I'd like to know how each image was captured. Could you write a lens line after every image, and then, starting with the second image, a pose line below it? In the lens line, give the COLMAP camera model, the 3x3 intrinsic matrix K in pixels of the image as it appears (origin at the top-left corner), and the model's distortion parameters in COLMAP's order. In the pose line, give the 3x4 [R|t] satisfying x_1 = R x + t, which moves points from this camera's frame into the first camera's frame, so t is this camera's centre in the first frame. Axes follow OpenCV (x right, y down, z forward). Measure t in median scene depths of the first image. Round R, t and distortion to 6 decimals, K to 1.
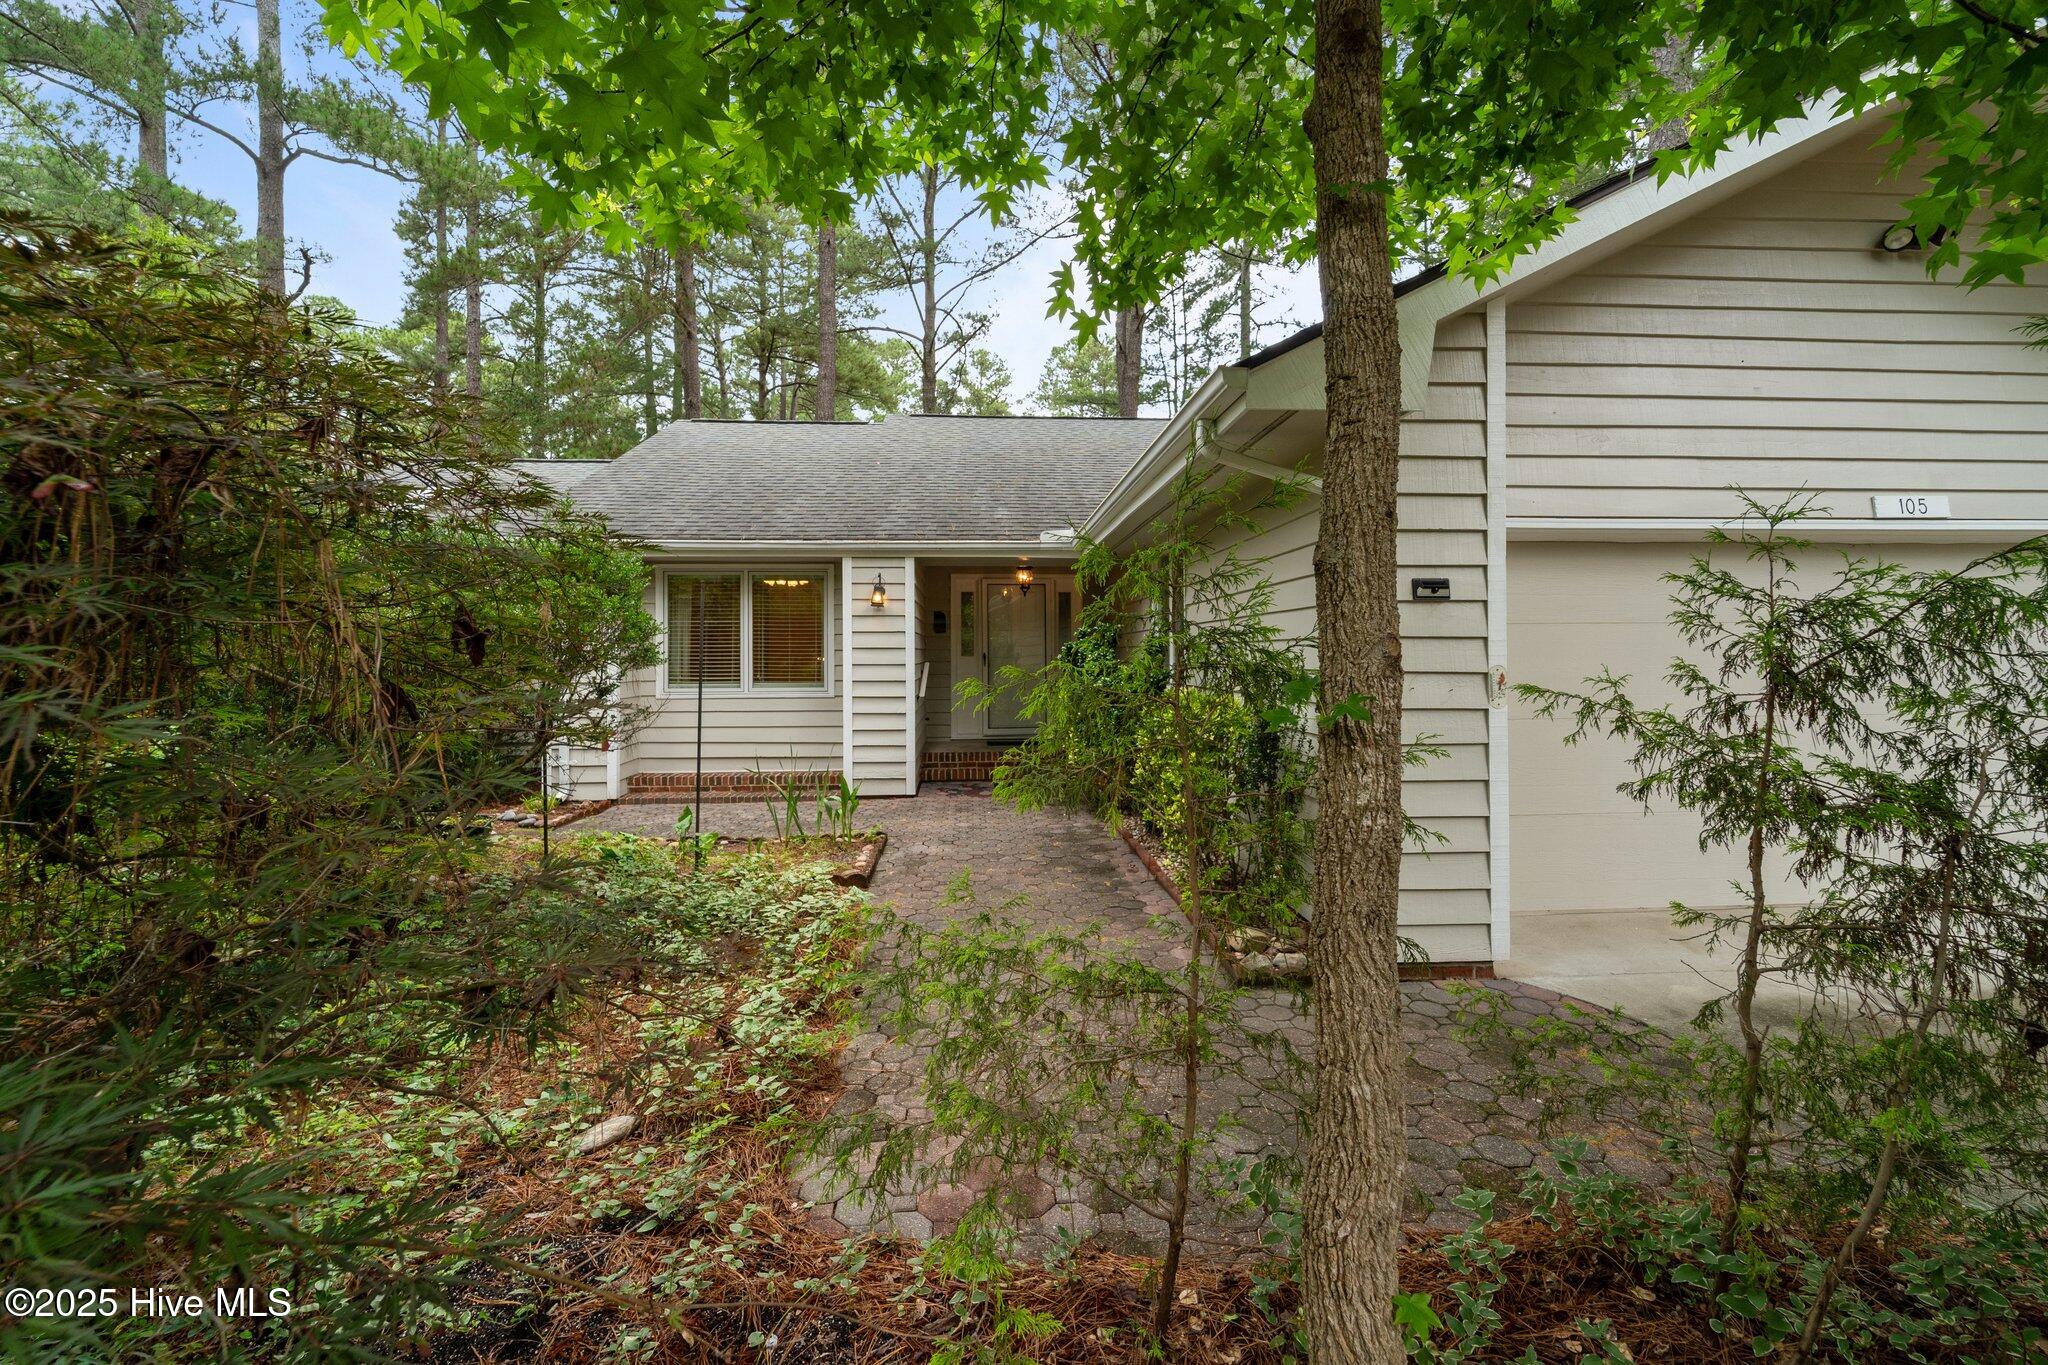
lens RADIAL K [[829.0, 0, 1025.0], [0, 829.0, 667.1], [0, 0, 1]] dist [-0.000810, 0.000050]
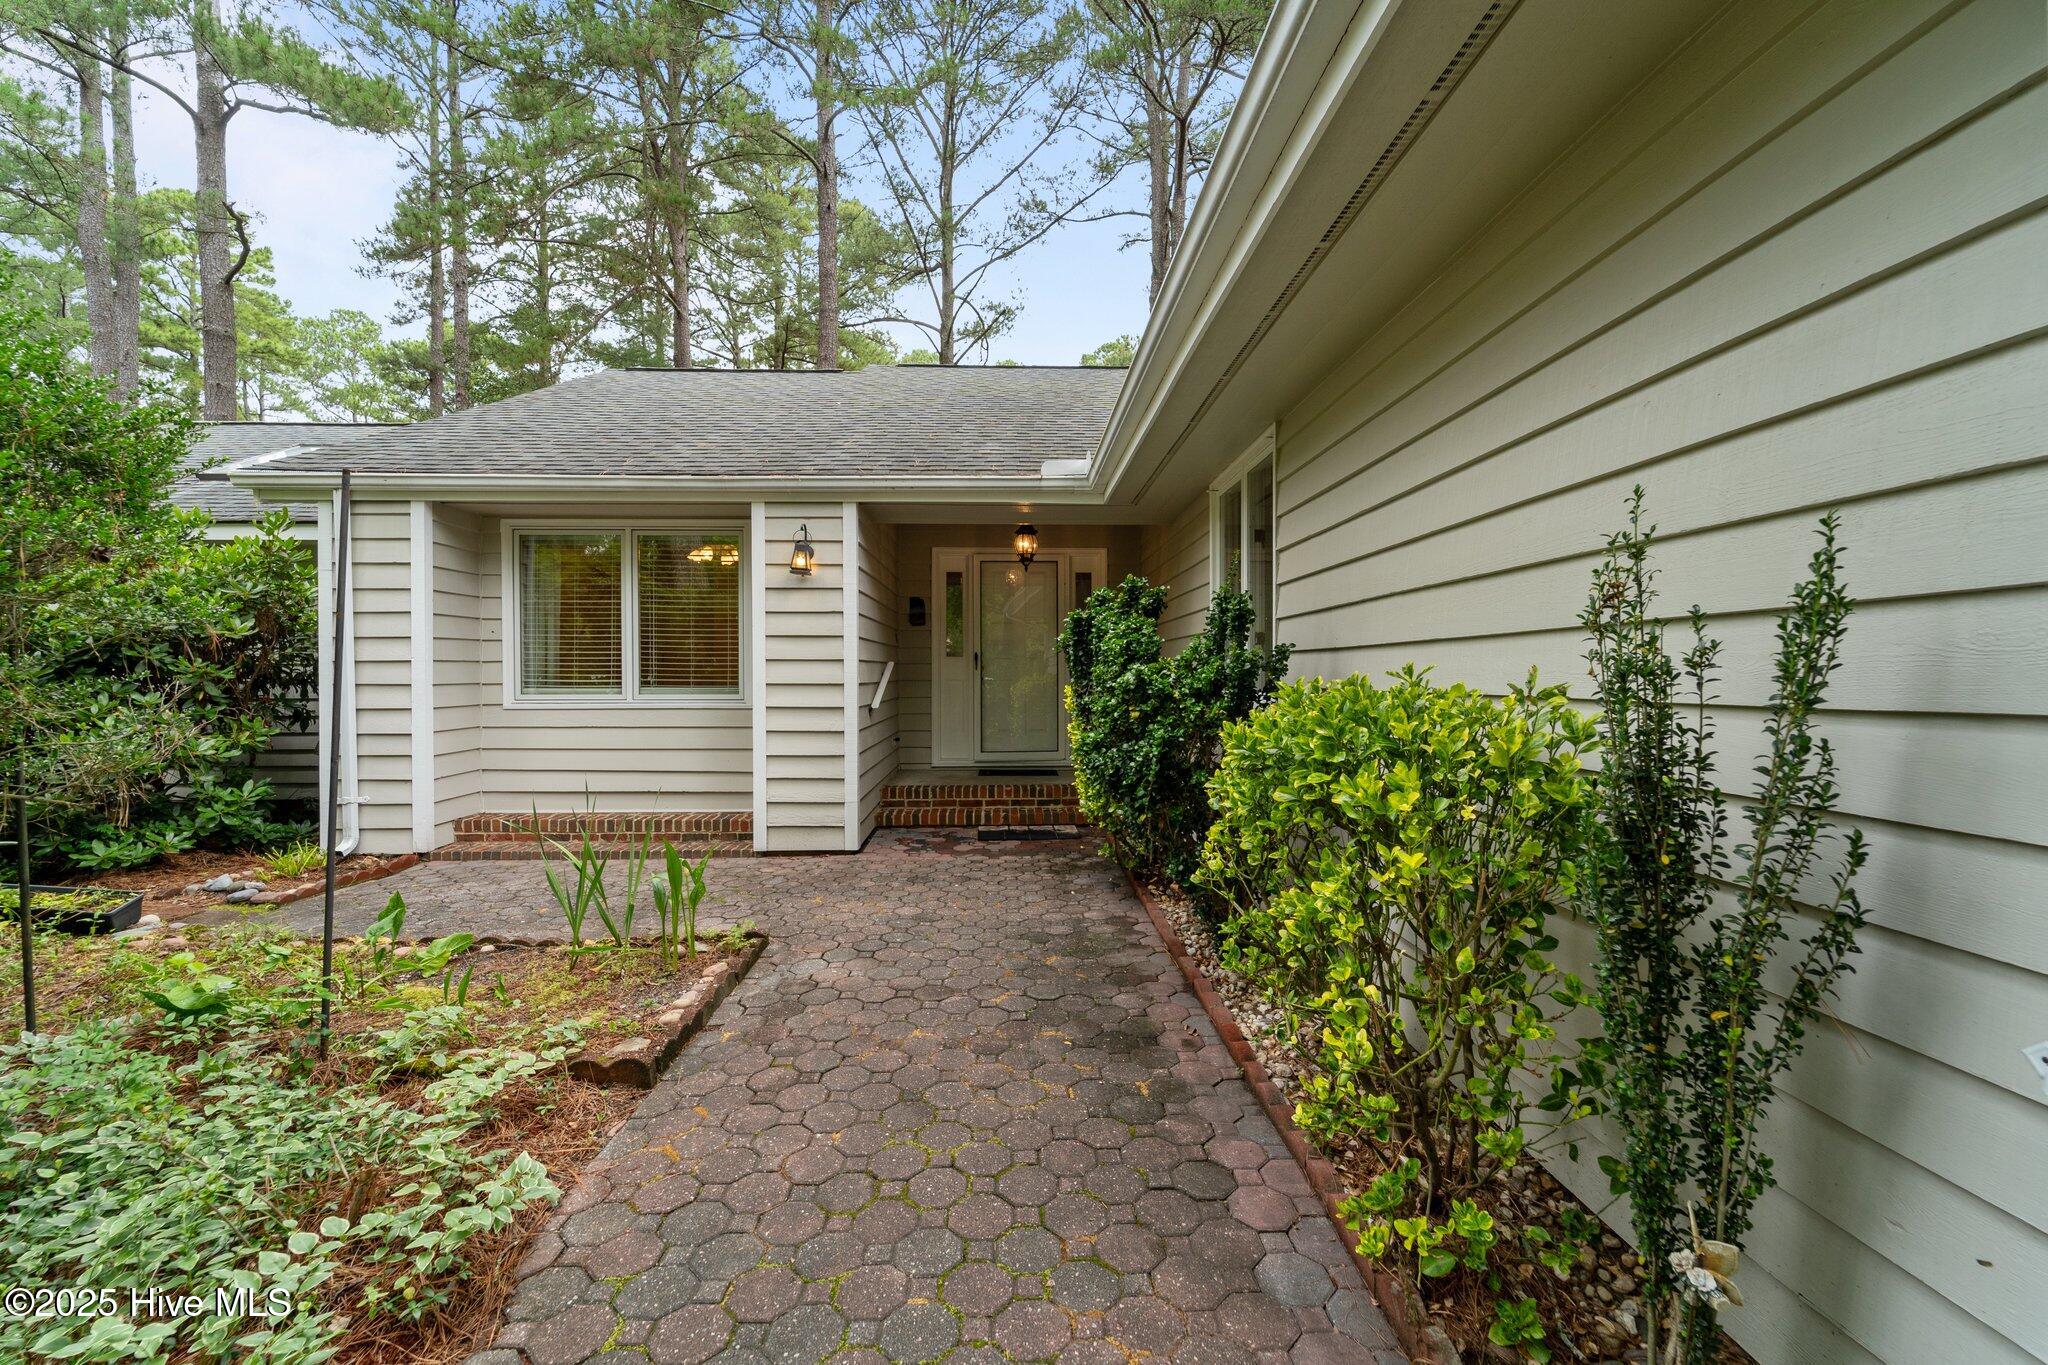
lens RADIAL K [[829.0, 0, 1018.1], [0, 829.0, 687.5], [0, 0, 1]] dist [-0.000810, 0.000050]
pose [[0.999017, 0.004232, -0.044137, 0.027825], [-0.004218, 0.999991, 0.000391, 0.017392], [0.044138, -0.000205, 0.999025, 0.303761]]
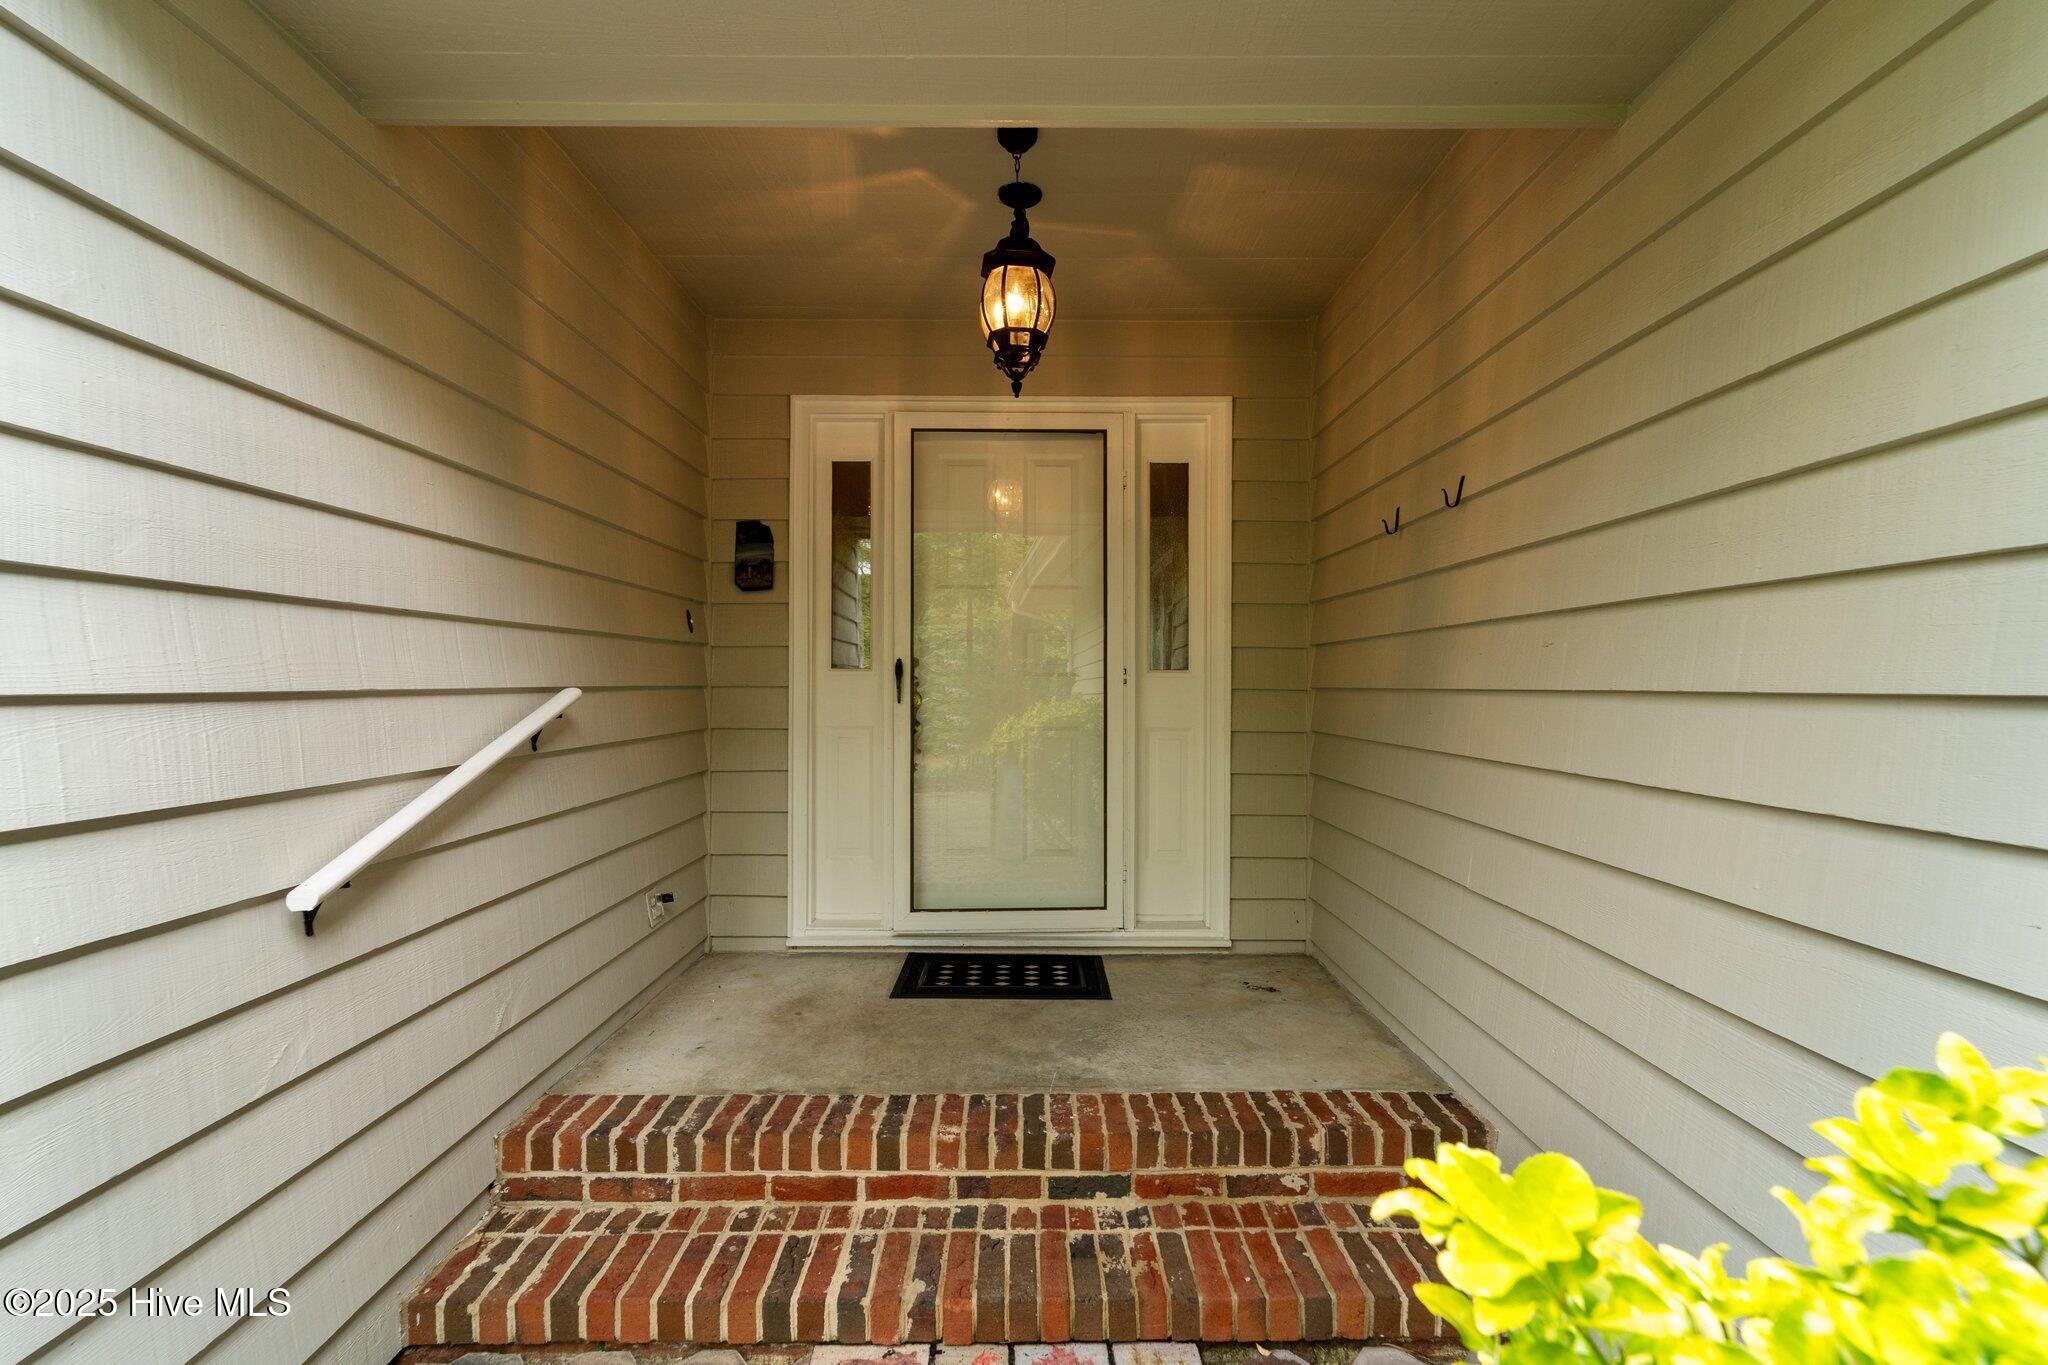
lens RADIAL K [[829.0, 0, 1024.7], [0, 829.0, 680.0], [0, 0, 1]] dist [-0.000810, 0.000050]
pose [[0.998666, 0.011526, -0.050326, 0.015344], [-0.012069, 0.999872, -0.010493, -0.007566], [0.050198, 0.011087, 0.998678, 0.853512]]
